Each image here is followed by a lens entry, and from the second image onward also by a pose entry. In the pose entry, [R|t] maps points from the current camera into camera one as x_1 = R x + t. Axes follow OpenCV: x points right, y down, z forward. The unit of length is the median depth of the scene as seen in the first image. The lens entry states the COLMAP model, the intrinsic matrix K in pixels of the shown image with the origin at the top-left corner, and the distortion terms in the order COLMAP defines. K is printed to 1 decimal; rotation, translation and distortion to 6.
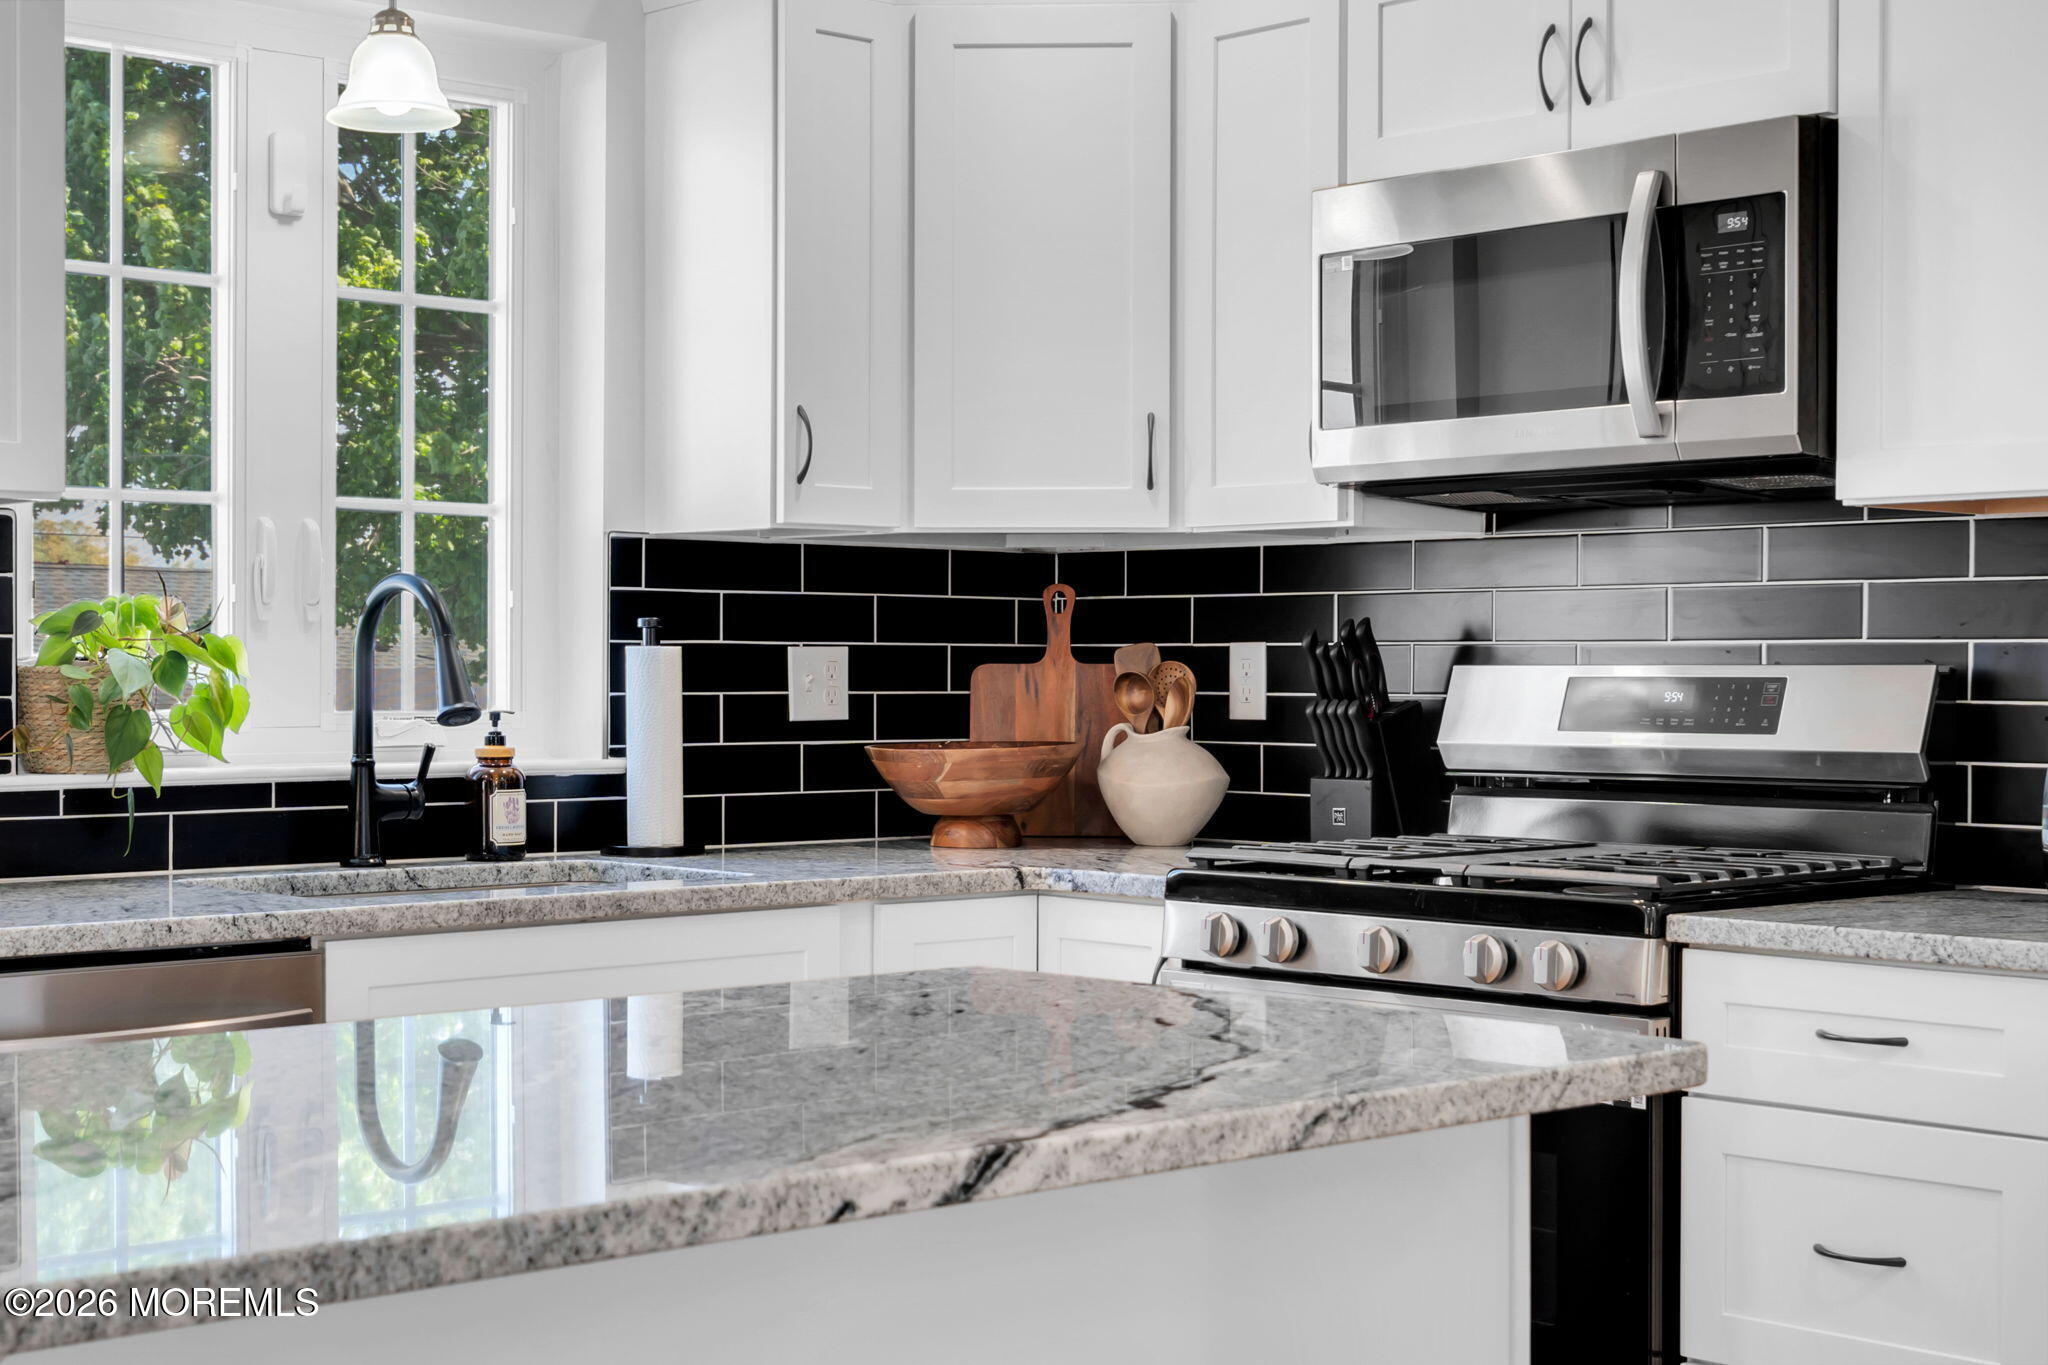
lens RADIAL K [[3053.8, 0, 1020.5], [0, 3053.8, 683.9], [0, 0, 1]] dist [0.043510, 0.000000]
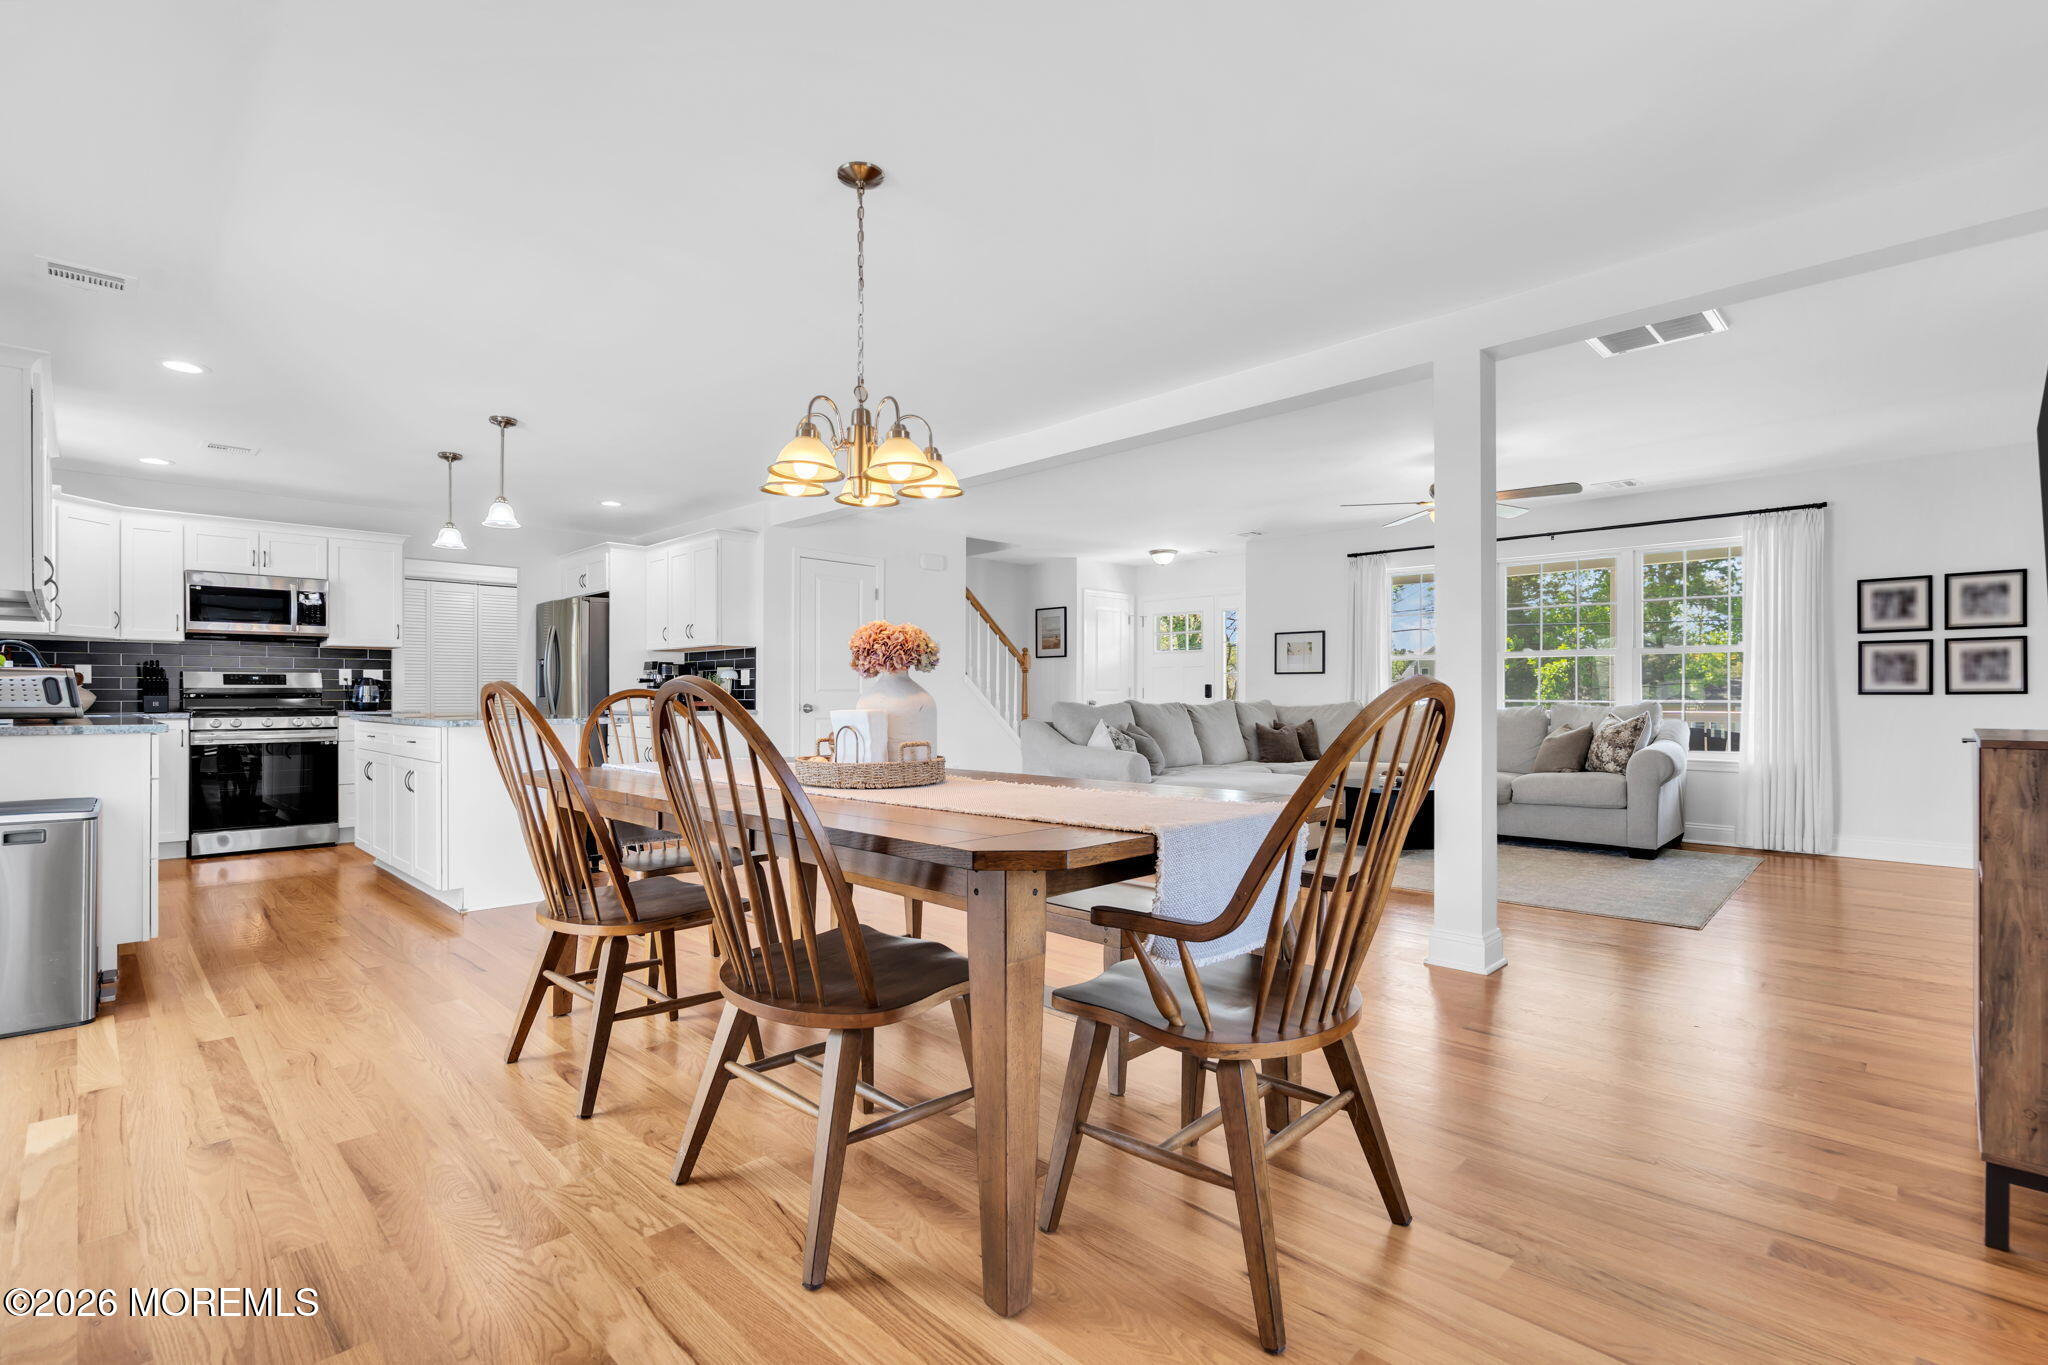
lens RADIAL K [[969.4, 0, 1015.3], [0, 969.4, 691.7], [0, 0, 1]] dist [-0.002870, 0.003639]
pose [[-0.033365, 0.002971, 0.999439, -1.416303], [0.007517, 0.999968, -0.002722, 0.039711], [-0.999415, 0.007422, -0.033387, -0.234469]]
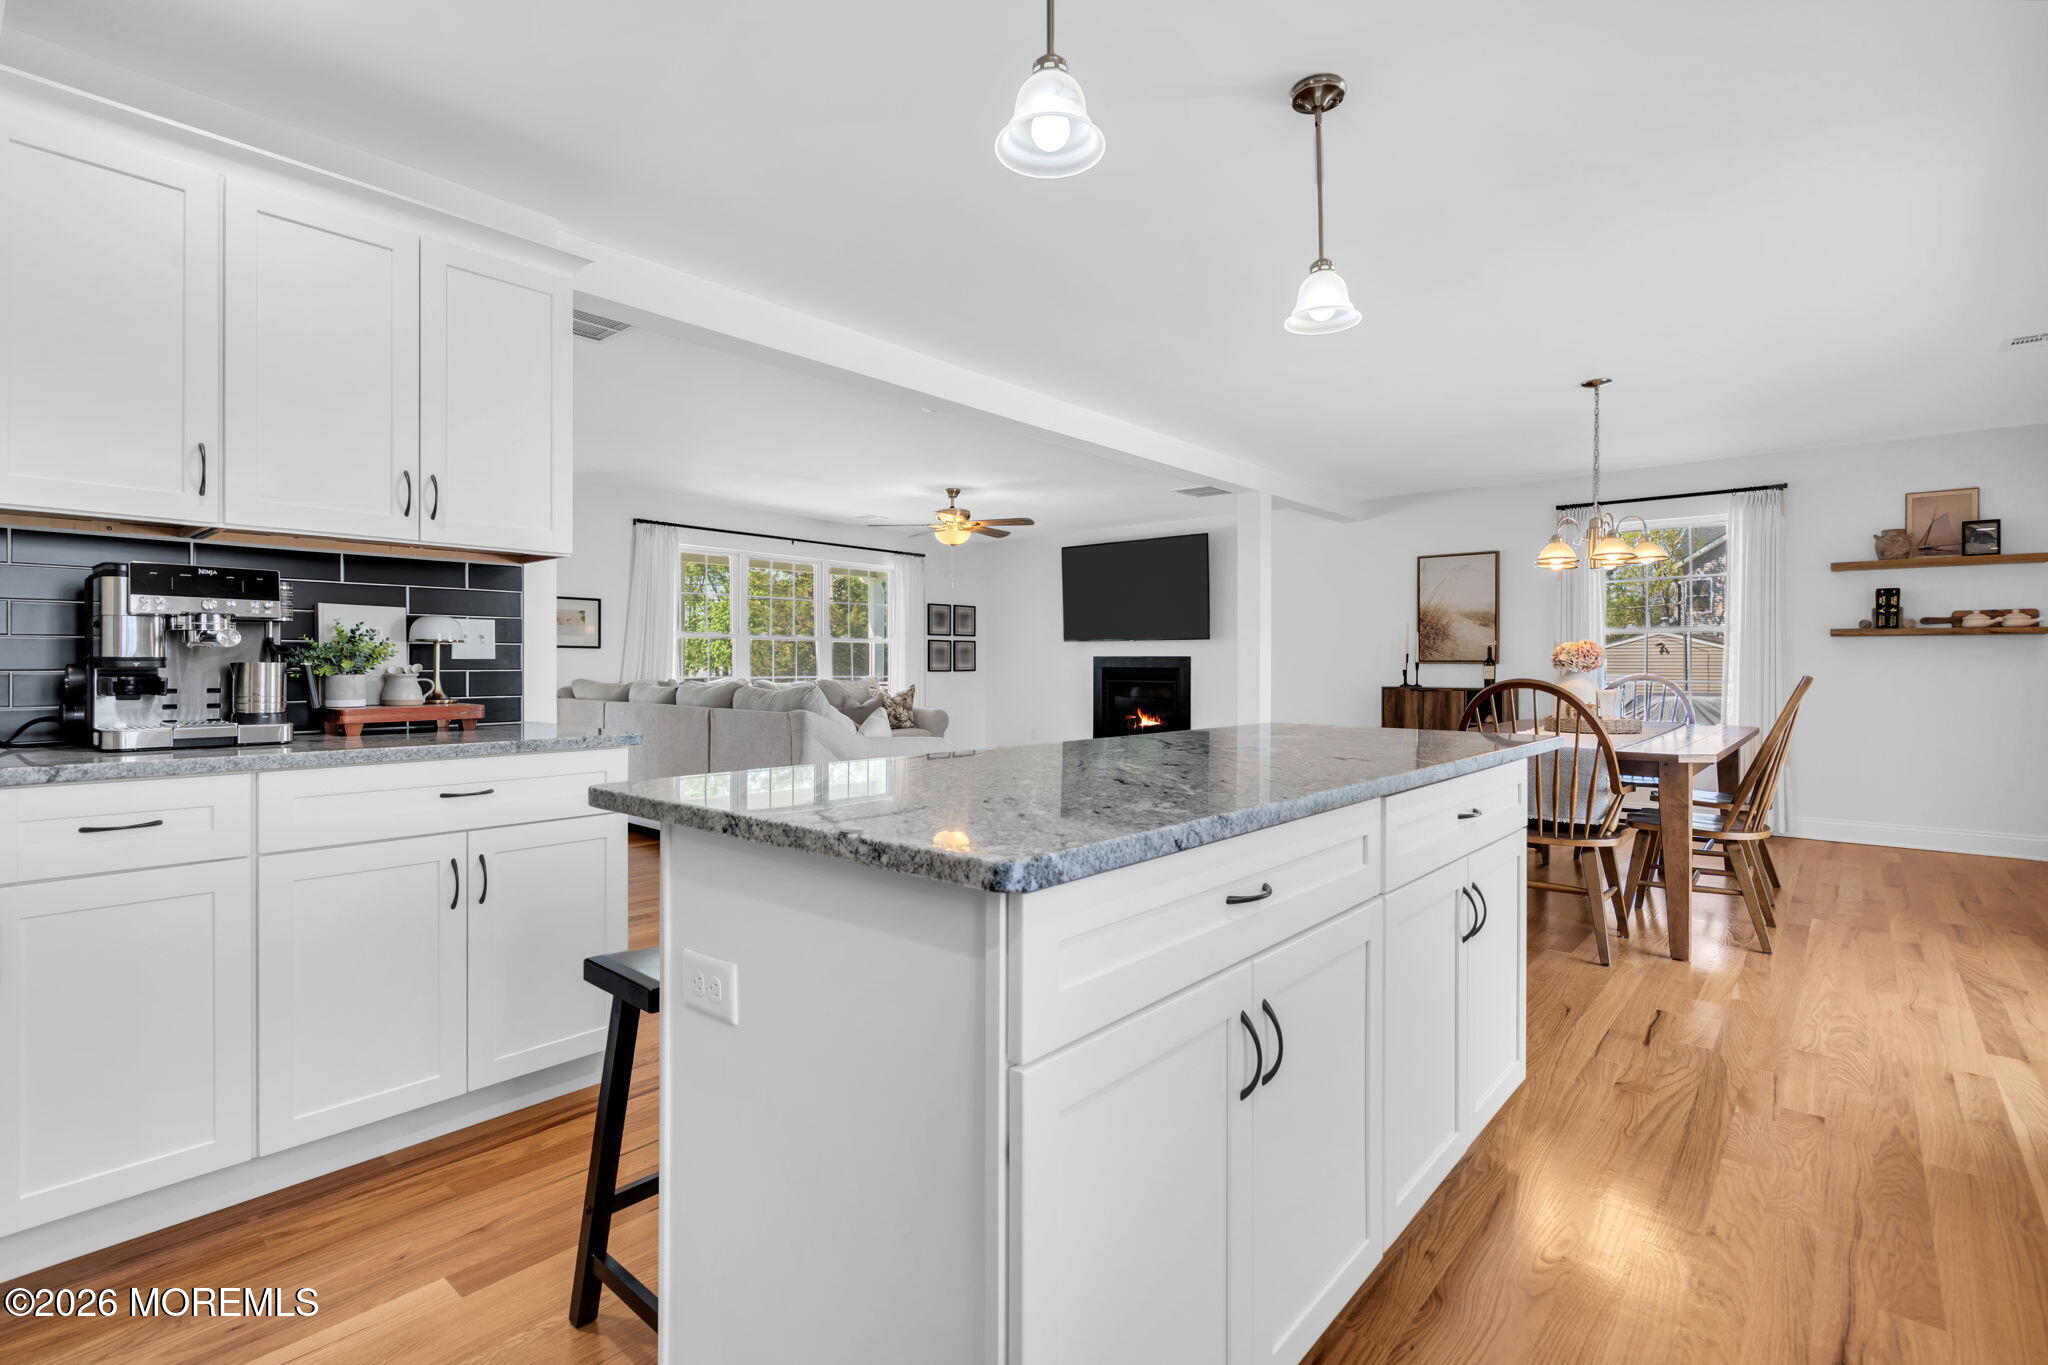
lens RADIAL K [[969.4, 0, 1009.8], [0, 969.4, 680.5], [0, 0, 1]] dist [-0.002870, 0.003639]
pose [[-0.993752, -0.002149, -0.111591, 0.015761], [-0.004606, 0.999752, 0.021766, 0.018620], [0.111517, 0.022144, -0.993516, 0.867480]]
